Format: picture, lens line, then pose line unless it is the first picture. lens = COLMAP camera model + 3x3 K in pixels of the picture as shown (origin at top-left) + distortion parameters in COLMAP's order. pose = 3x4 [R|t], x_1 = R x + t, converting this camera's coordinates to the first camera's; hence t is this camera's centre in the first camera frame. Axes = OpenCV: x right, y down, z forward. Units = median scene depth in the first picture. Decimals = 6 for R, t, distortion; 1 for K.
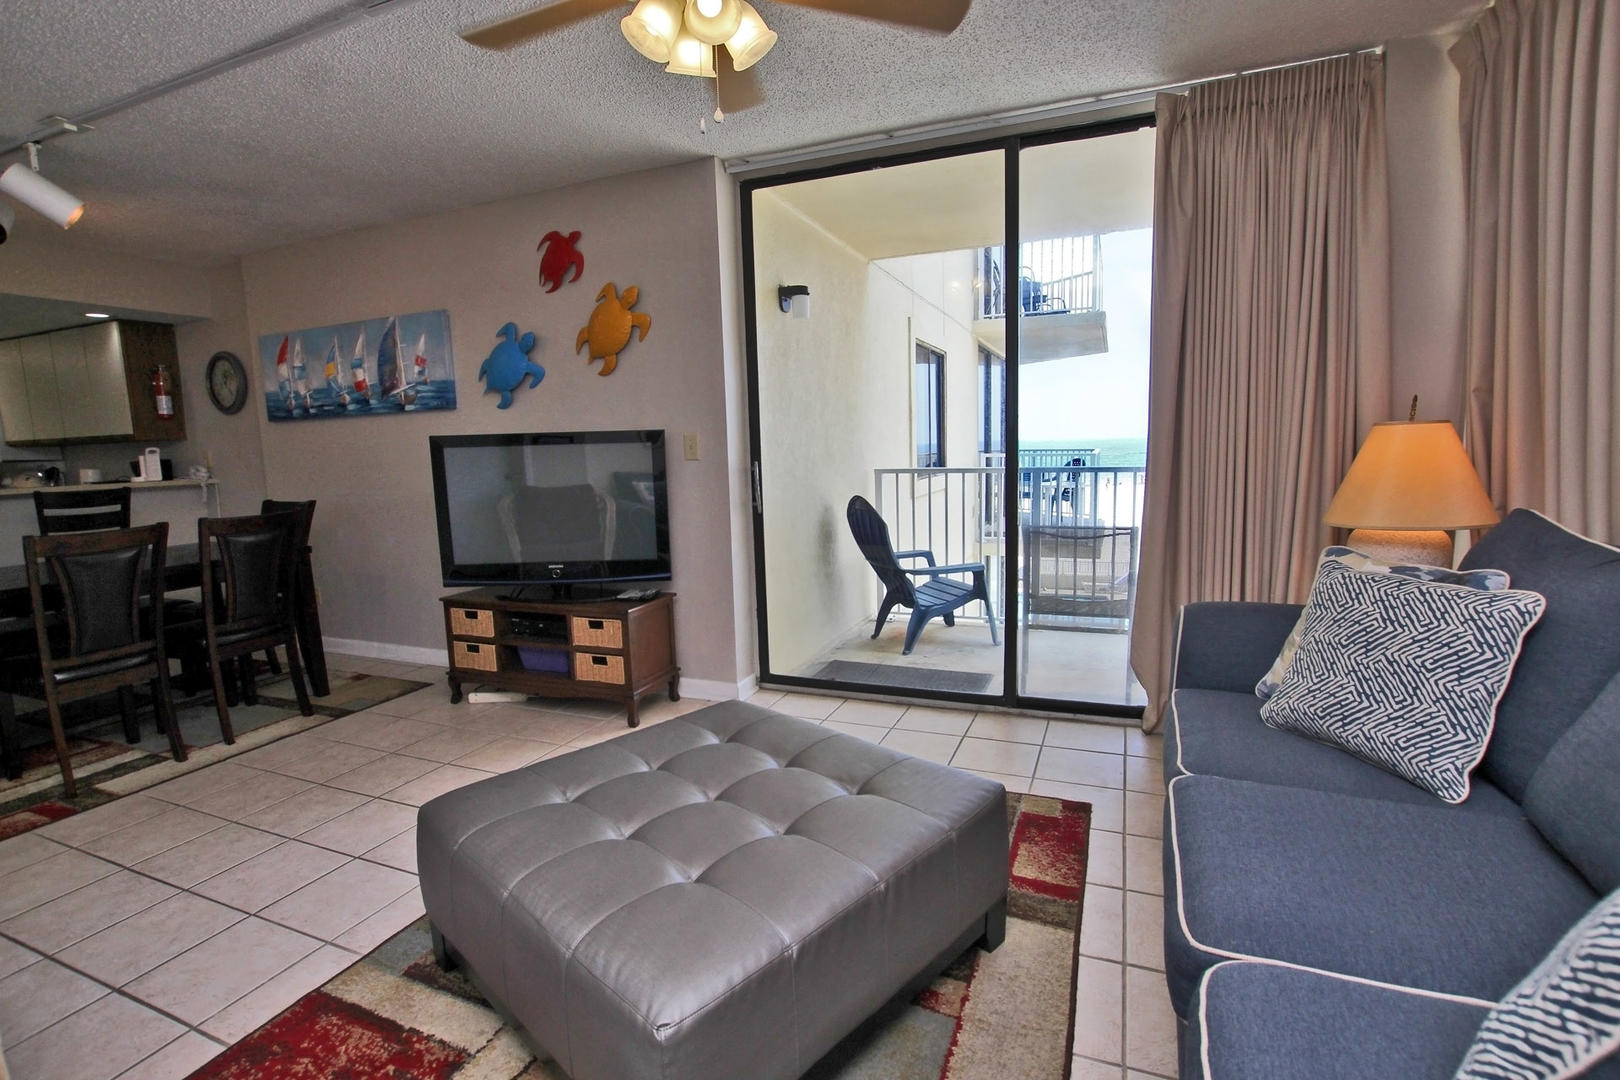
lens RADIAL K [[751.8, 0, 807.2], [0, 751.8, 545.0], [0, 0, 1]] dist [-0.030764, 0.003540]
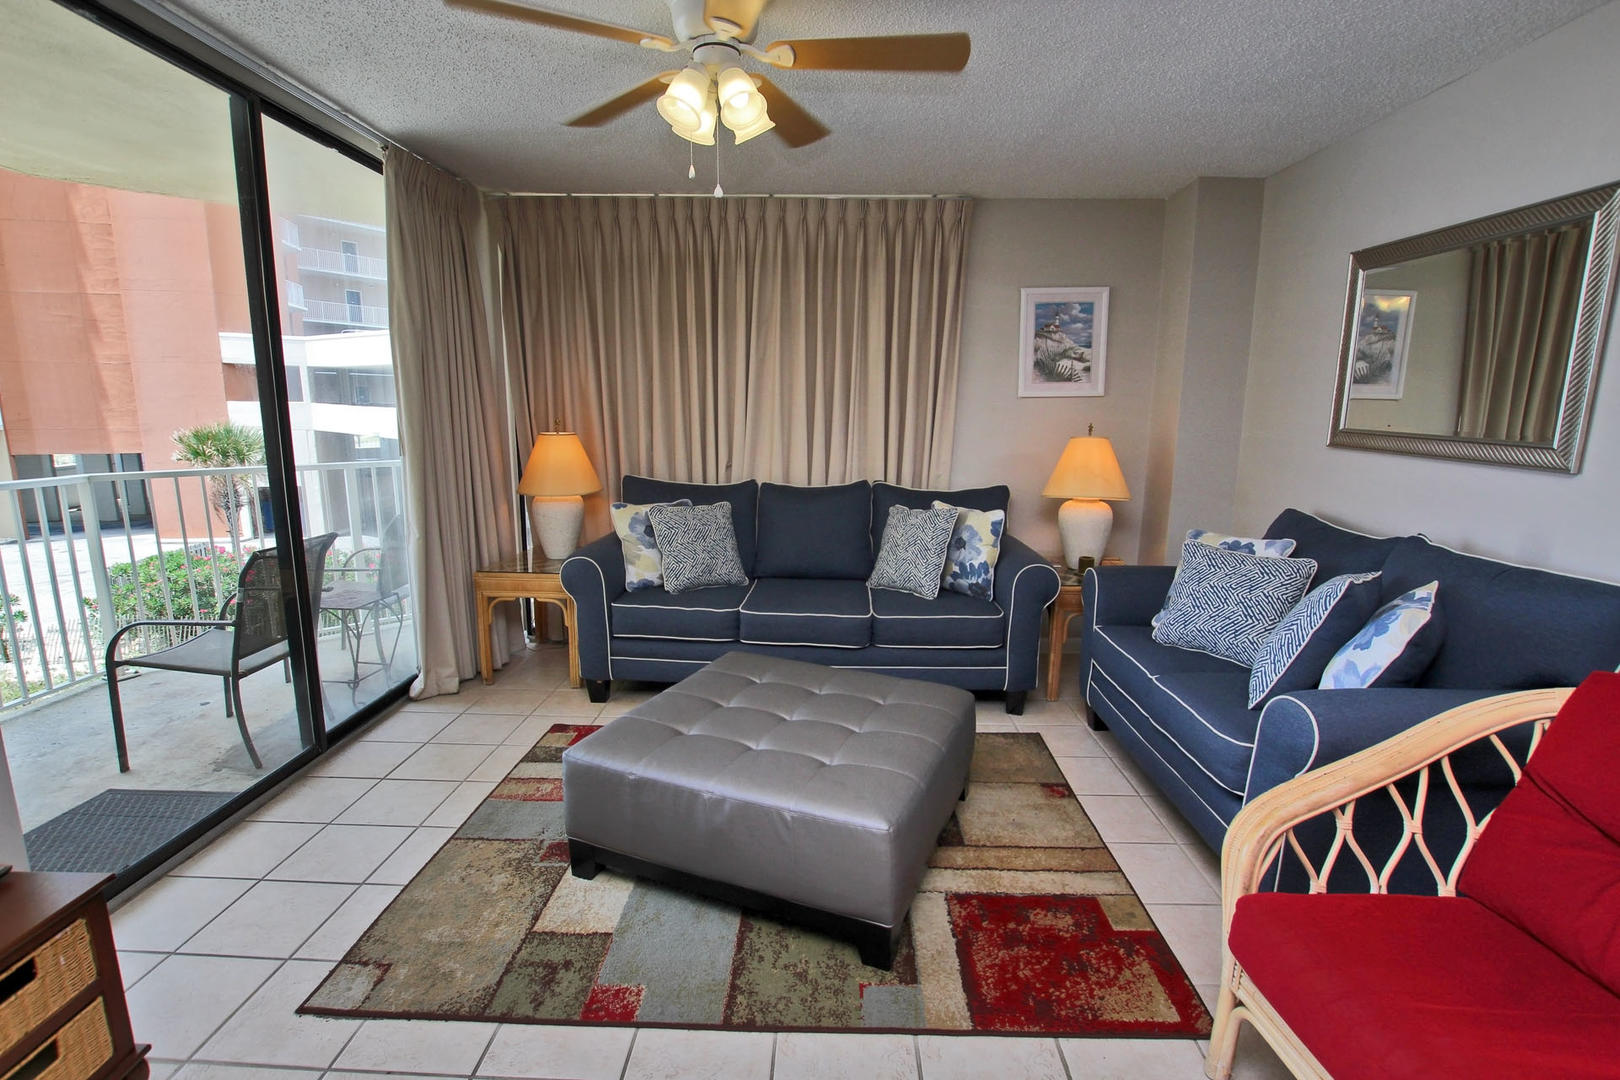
lens RADIAL K [[751.8, 0, 805.2], [0, 751.8, 543.2], [0, 0, 1]] dist [-0.030764, 0.003540]
pose [[-0.357683, -0.139891, 0.923306, -0.653052], [0.122999, 0.973045, 0.195076, -0.113306], [-0.925708, 0.183340, -0.330835, 0.658204]]
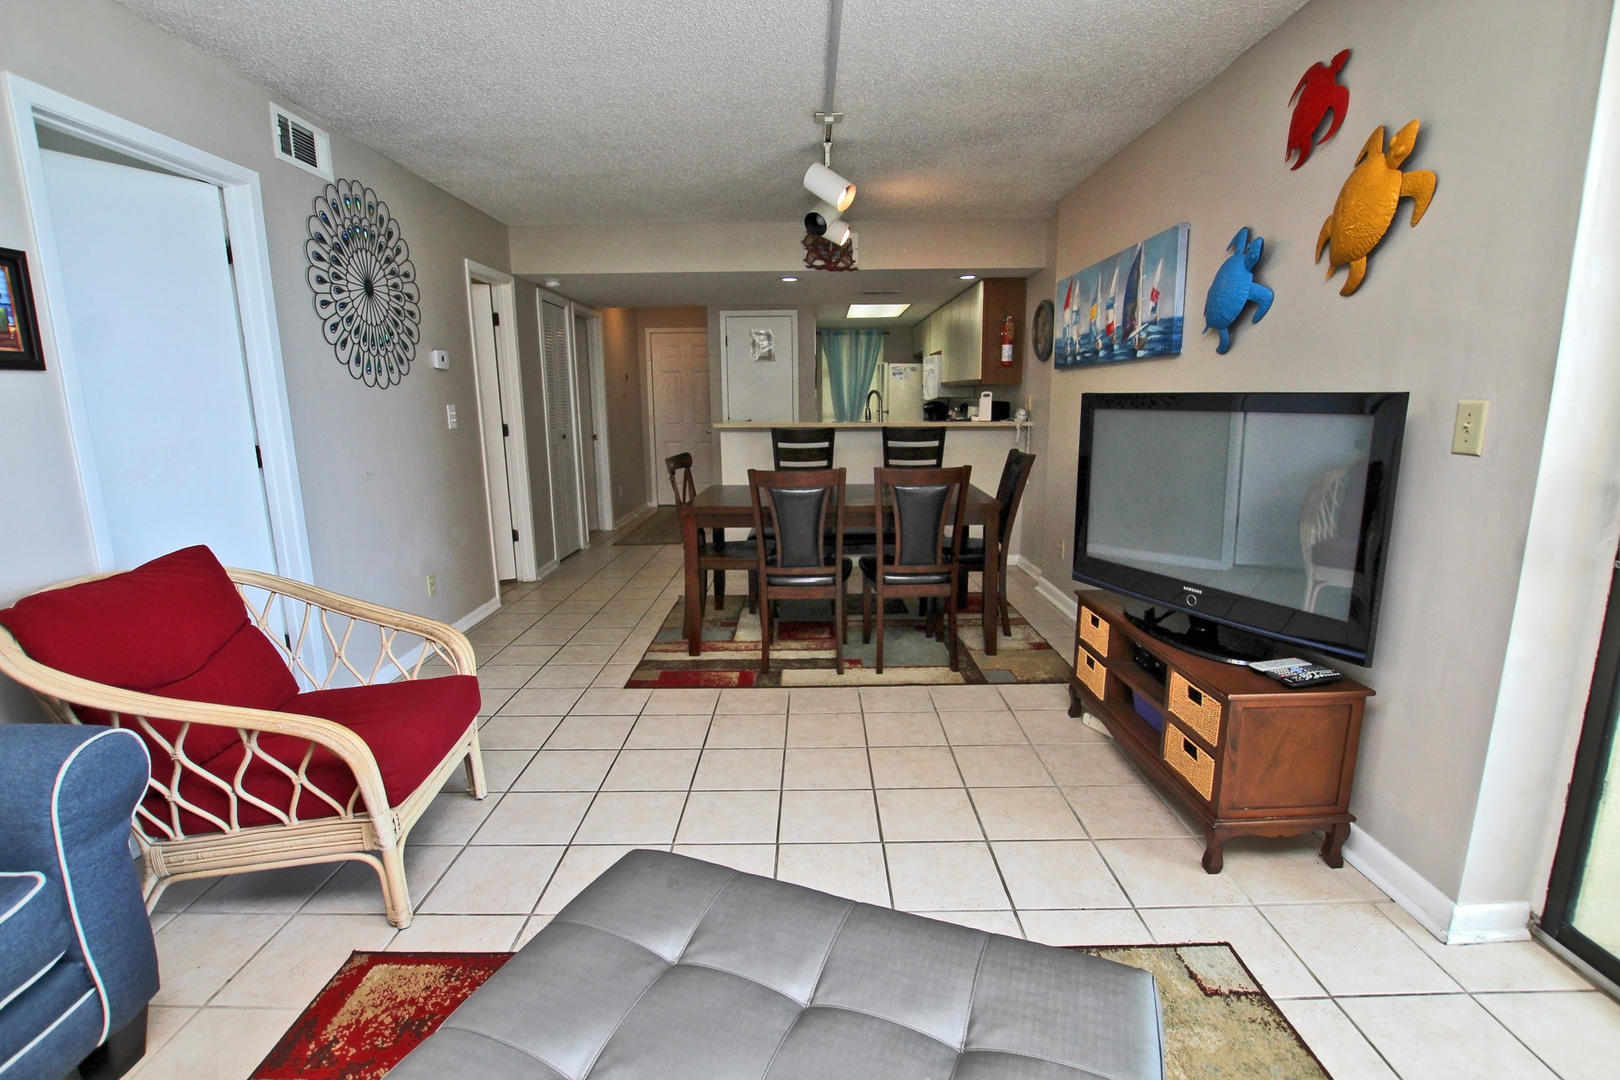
lens RADIAL K [[751.8, 0, 808.6], [0, 751.8, 547.2], [0, 0, 1]] dist [-0.030764, 0.003540]
pose [[0.385127, 0.203507, -0.900145, 0.132688], [-0.121618, 0.978068, 0.169089, -0.080645], [0.914815, 0.044353, 0.401431, 0.393414]]
